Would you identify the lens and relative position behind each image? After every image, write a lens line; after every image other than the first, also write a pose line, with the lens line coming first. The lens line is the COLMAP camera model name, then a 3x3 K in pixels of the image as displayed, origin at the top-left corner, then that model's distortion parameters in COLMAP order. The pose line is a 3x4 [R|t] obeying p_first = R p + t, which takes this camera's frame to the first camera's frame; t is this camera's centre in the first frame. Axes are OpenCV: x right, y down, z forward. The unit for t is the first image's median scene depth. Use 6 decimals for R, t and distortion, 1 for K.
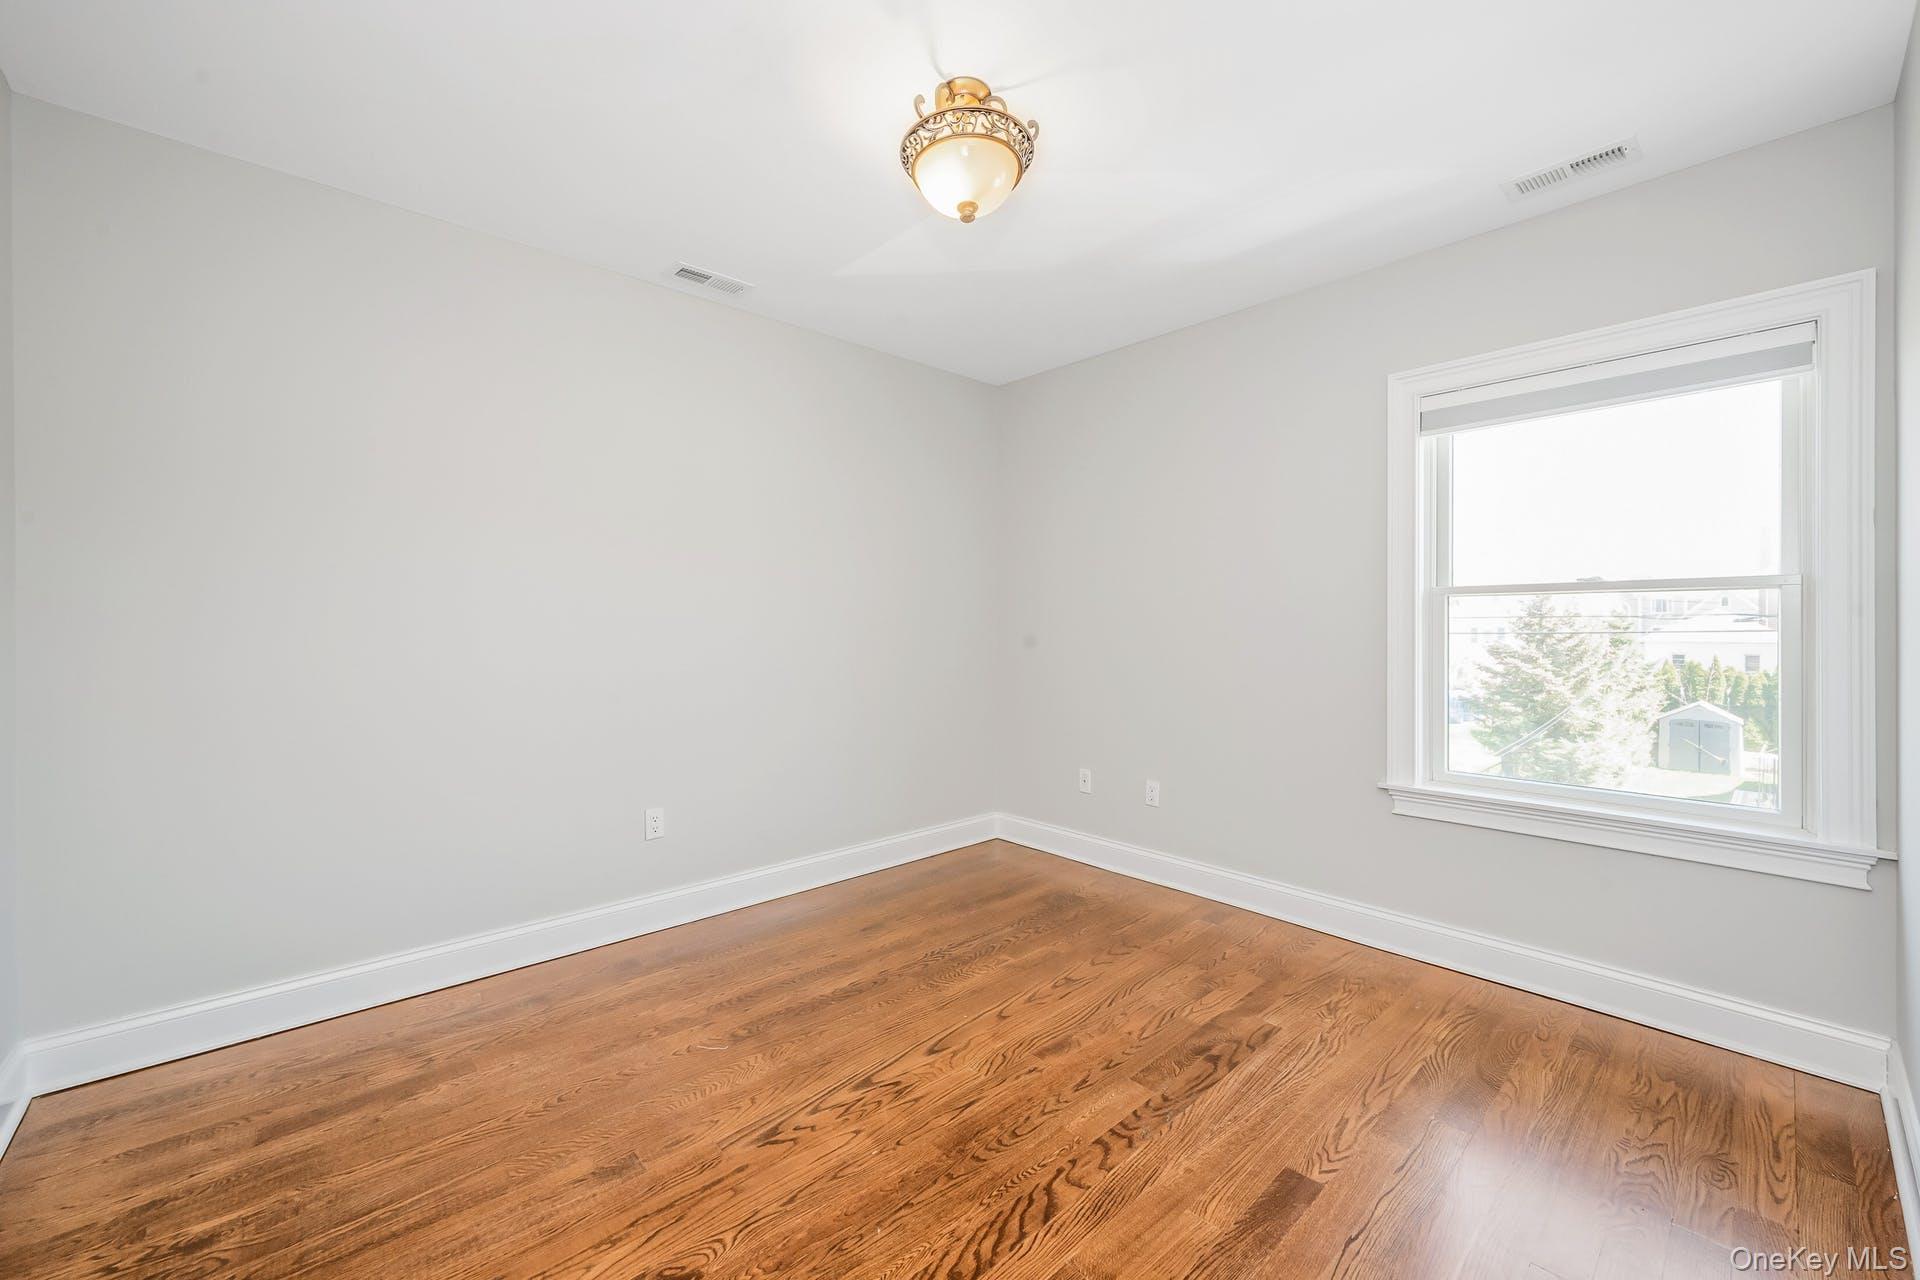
lens RADIAL K [[761.5, 0, 963.3], [0, 761.5, 634.6], [0, 0, 1]] dist [0.000065, 0.000366]
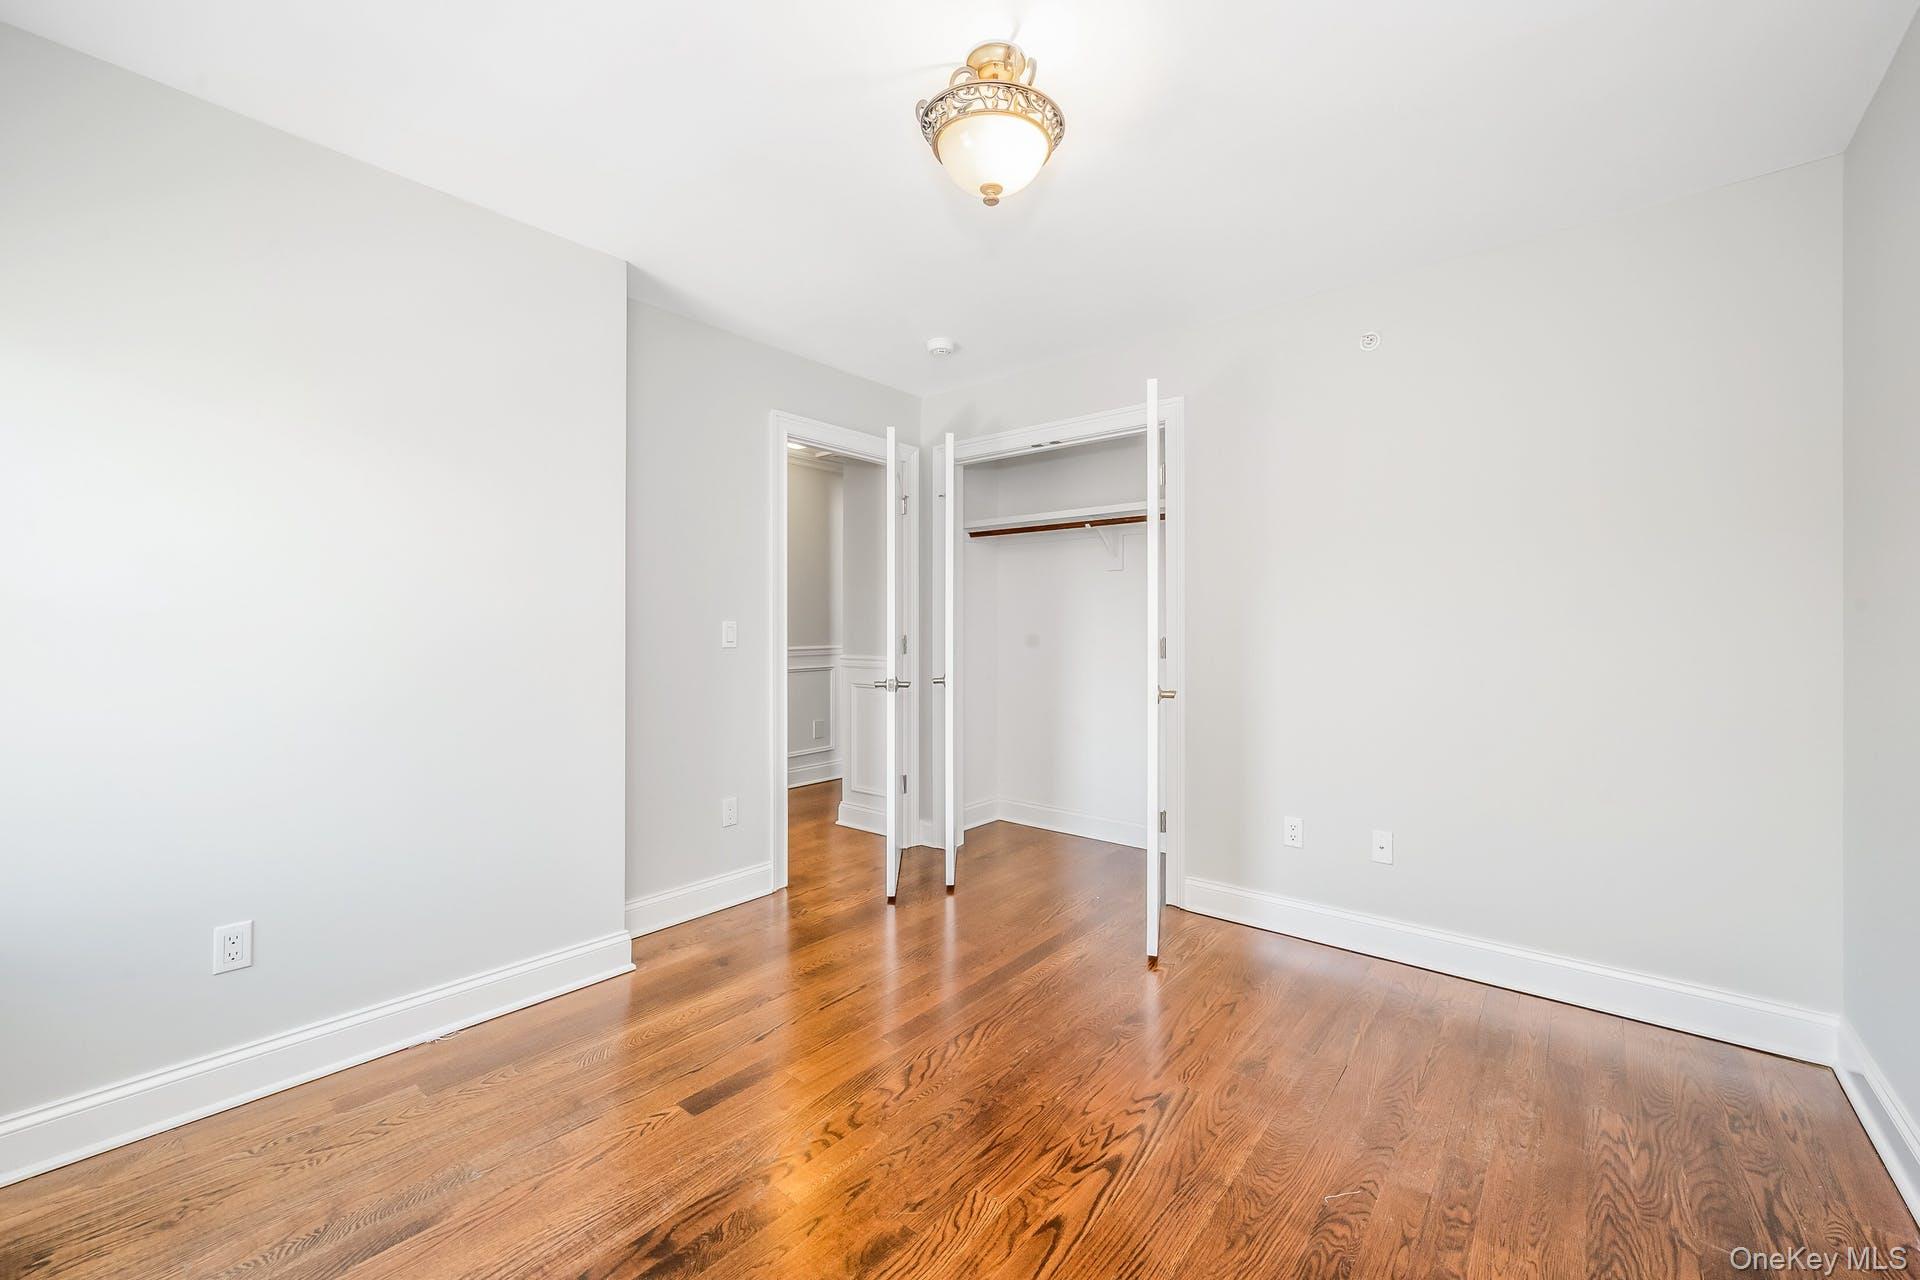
lens RADIAL K [[761.5, 0, 963.3], [0, 761.5, 634.6], [0, 0, 1]] dist [0.000065, 0.000366]
pose [[-0.991242, -0.001889, -0.132043, 0.160510], [-0.003393, 0.999932, 0.011169, -0.022512], [0.132013, 0.011519, -0.991181, 1.909498]]
